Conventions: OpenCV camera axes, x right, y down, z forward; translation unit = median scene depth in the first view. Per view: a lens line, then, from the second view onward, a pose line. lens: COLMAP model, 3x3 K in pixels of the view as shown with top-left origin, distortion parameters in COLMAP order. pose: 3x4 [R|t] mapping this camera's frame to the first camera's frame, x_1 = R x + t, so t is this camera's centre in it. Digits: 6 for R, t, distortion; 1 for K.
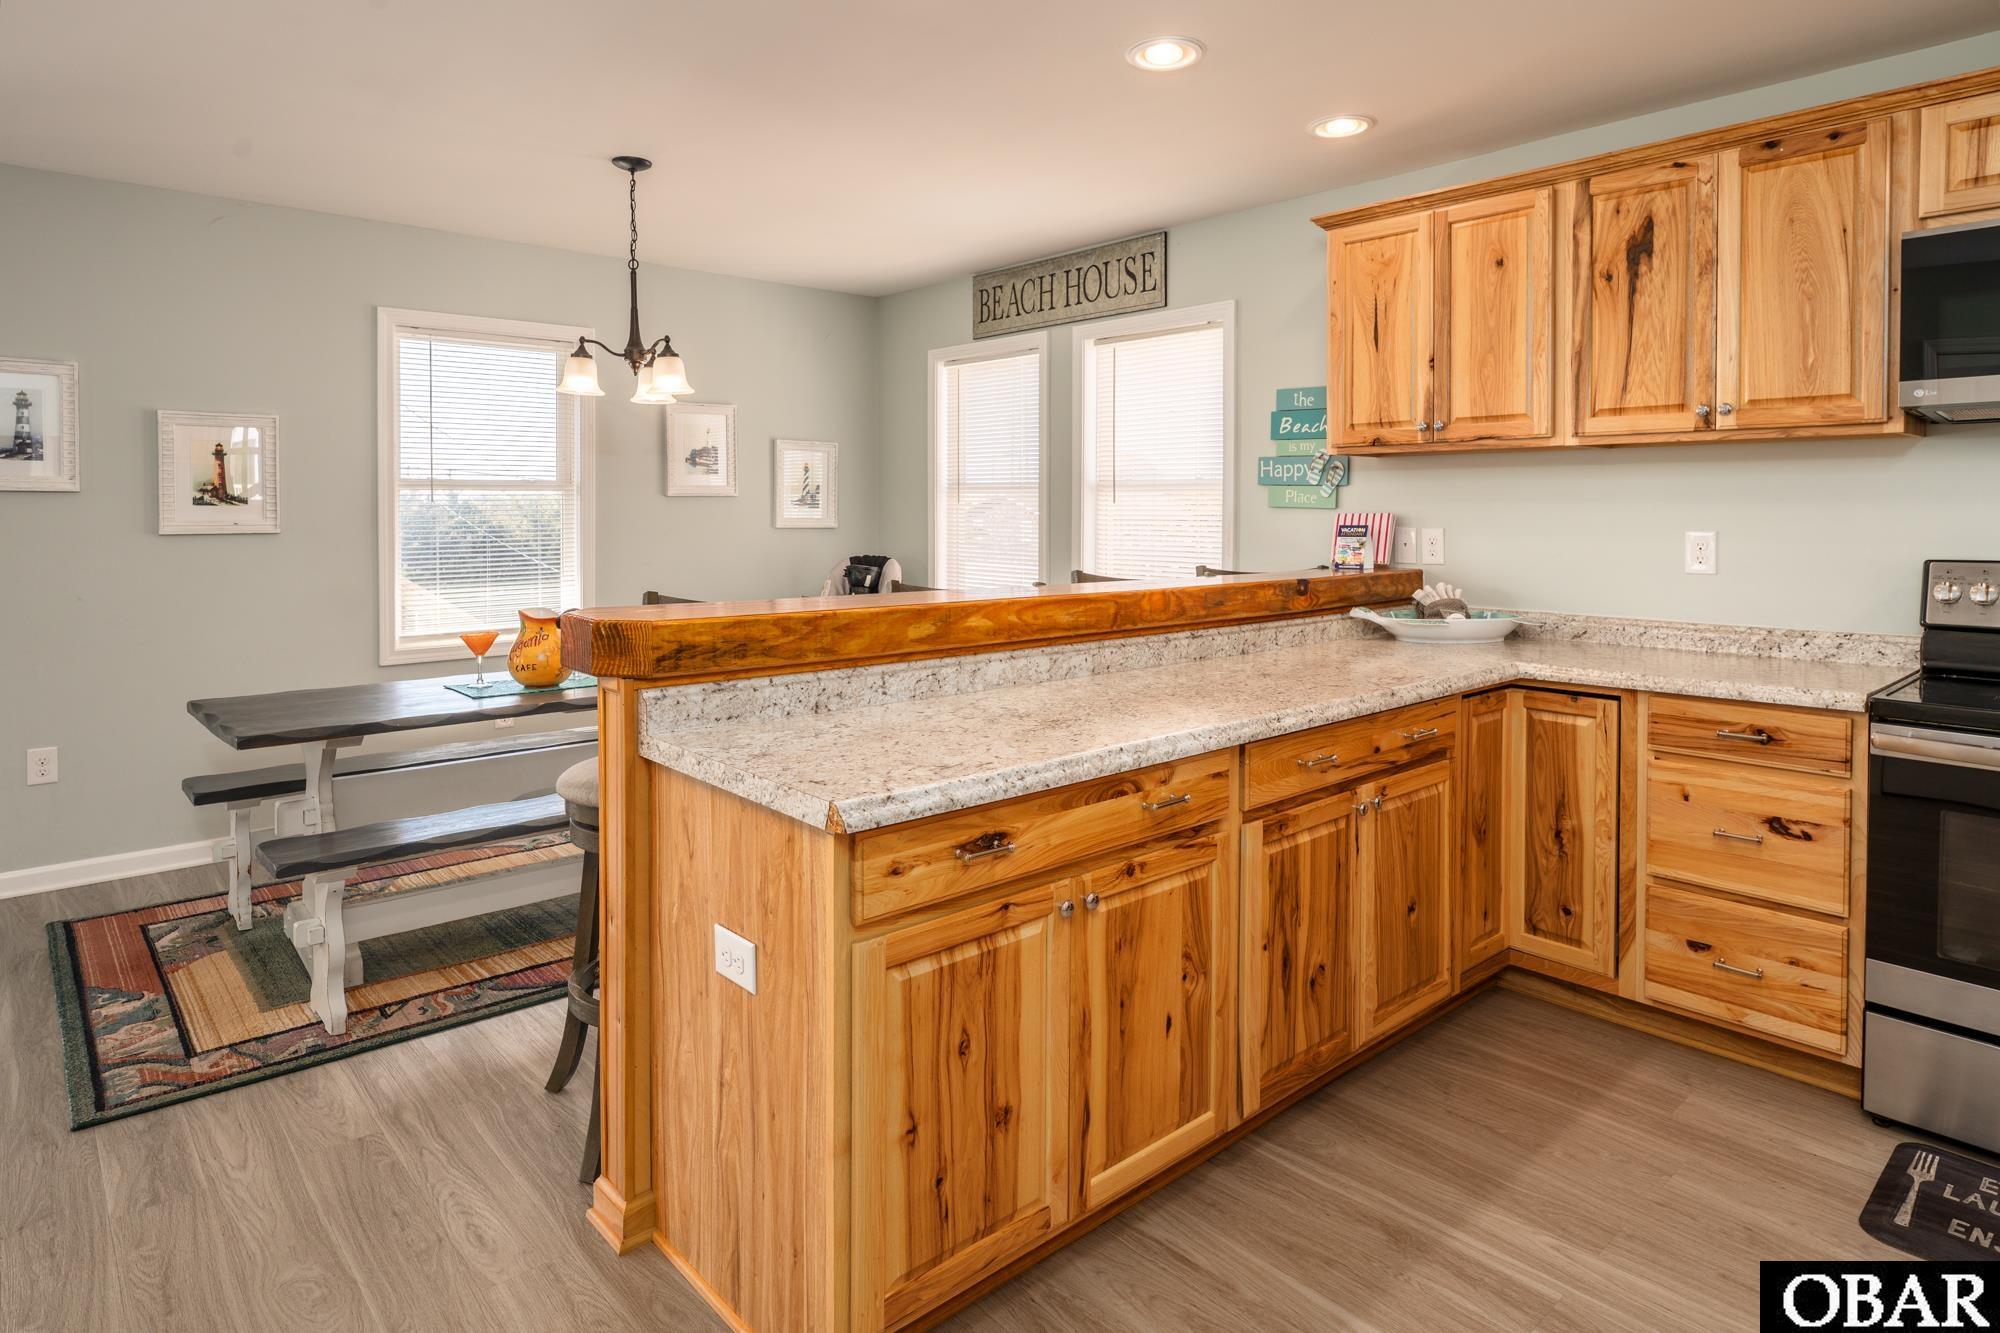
lens RADIAL K [[1143.4, 0, 1000.2], [0, 1143.4, 532.8], [0, 0, 1]] dist [0.000119, 0.000483]
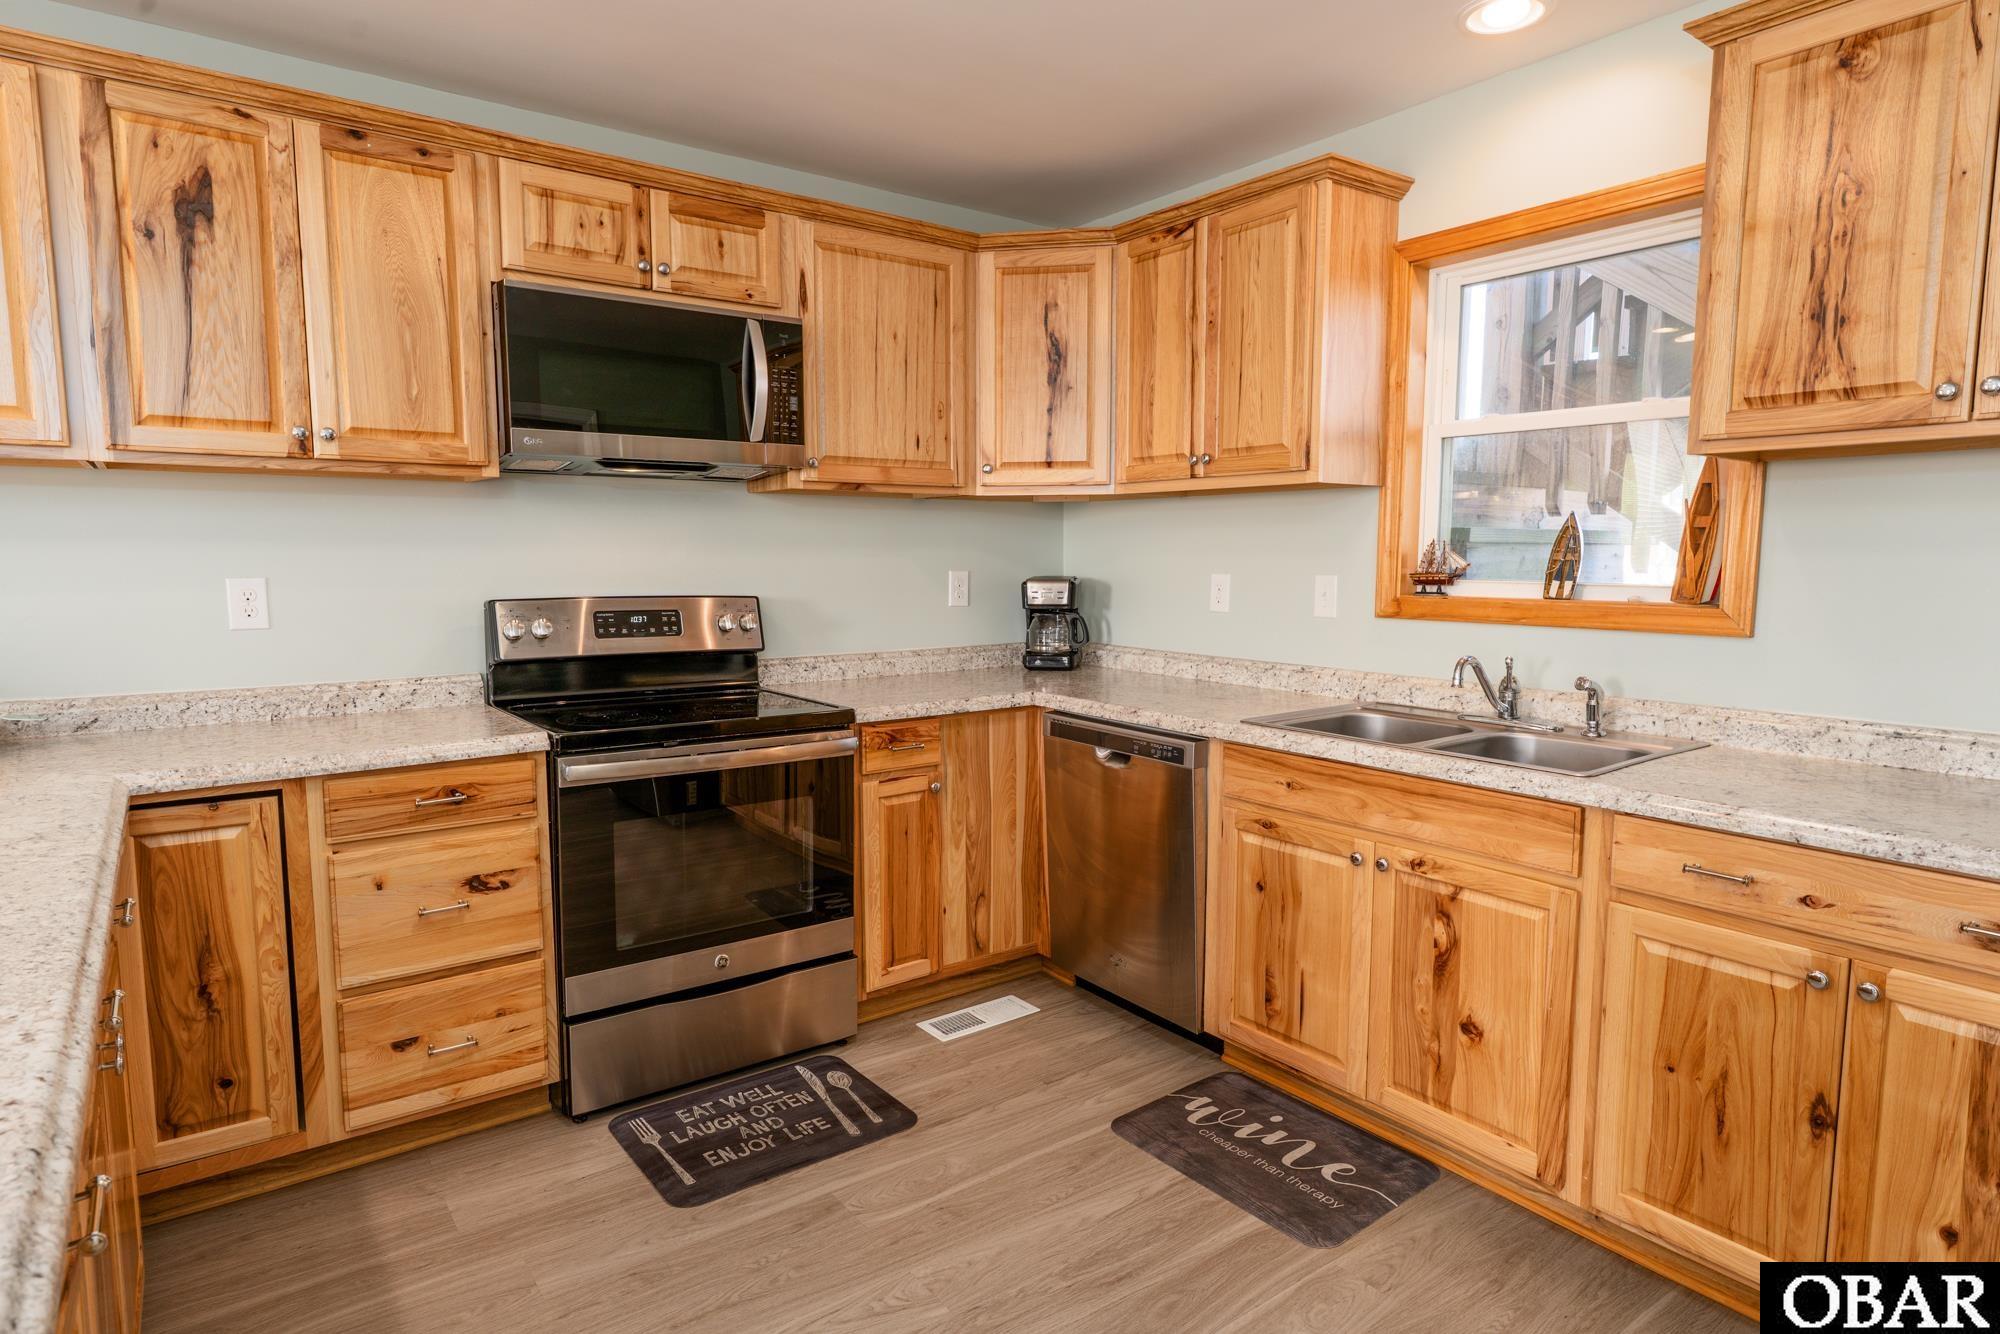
lens RADIAL K [[1106.2, 0, 1009.0], [0, 1106.2, 666.3], [0, 0, 1]] dist [-0.000786, 0.001573]
pose [[0.086679, -0.103140, 0.990883, -0.155119], [0.018203, 0.994624, 0.101937, -0.010088], [-0.996070, 0.009201, 0.088090, 0.402804]]
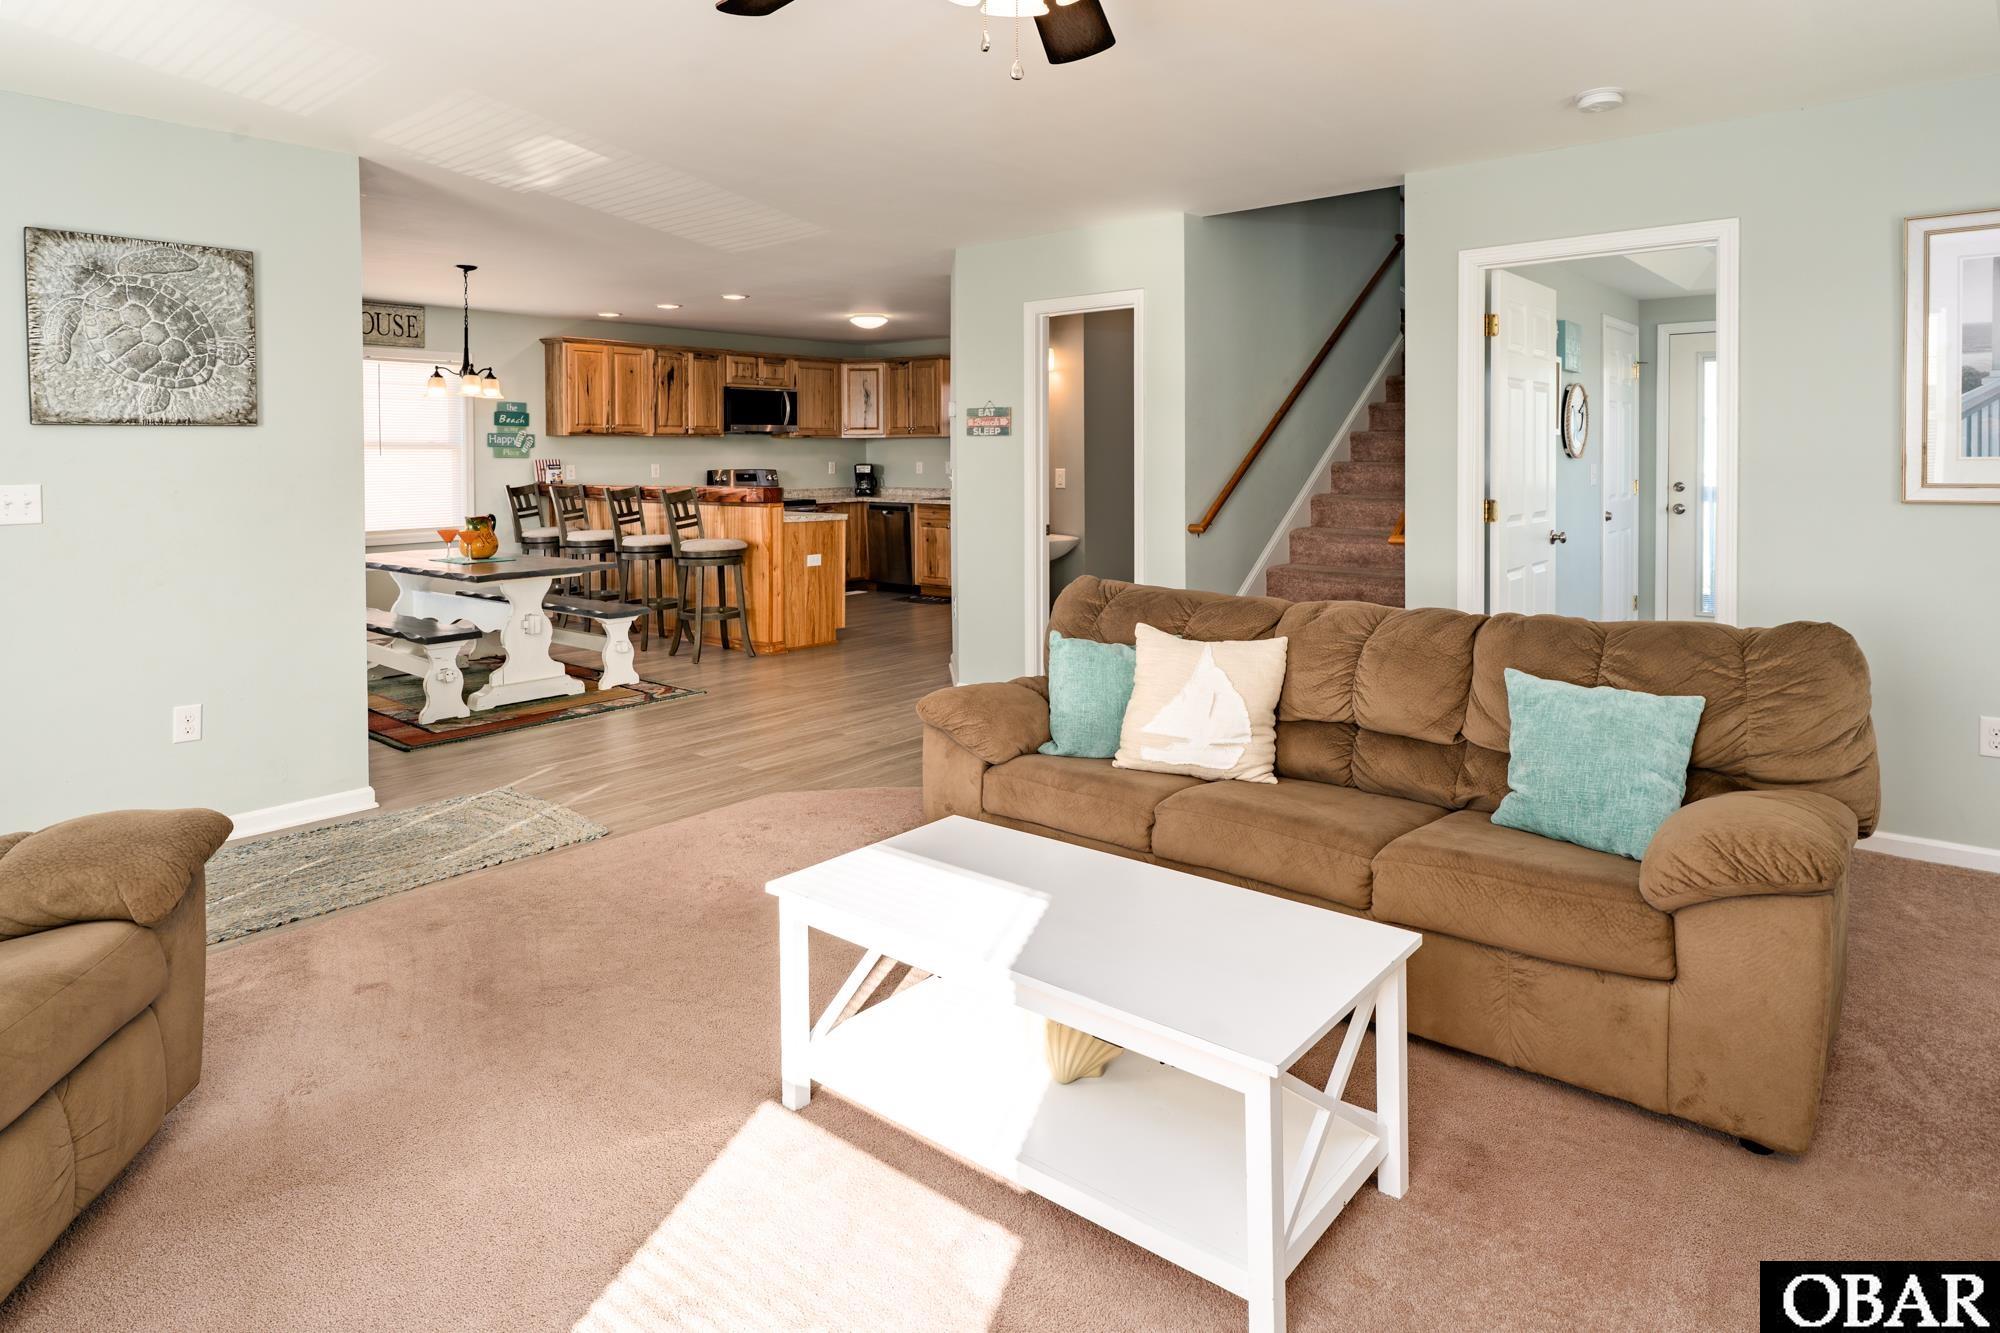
lens RADIAL K [[1099.5, 0, 1034.6], [0, 1099.5, 463.6], [0, 0, 1]] dist [-0.000066, 0.000134]
pose [[-0.164258, -0.010447, 0.986362, -2.699519], [0.024070, 0.999604, 0.014595, -0.023287], [-0.986124, 0.026139, -0.163941, 0.507713]]
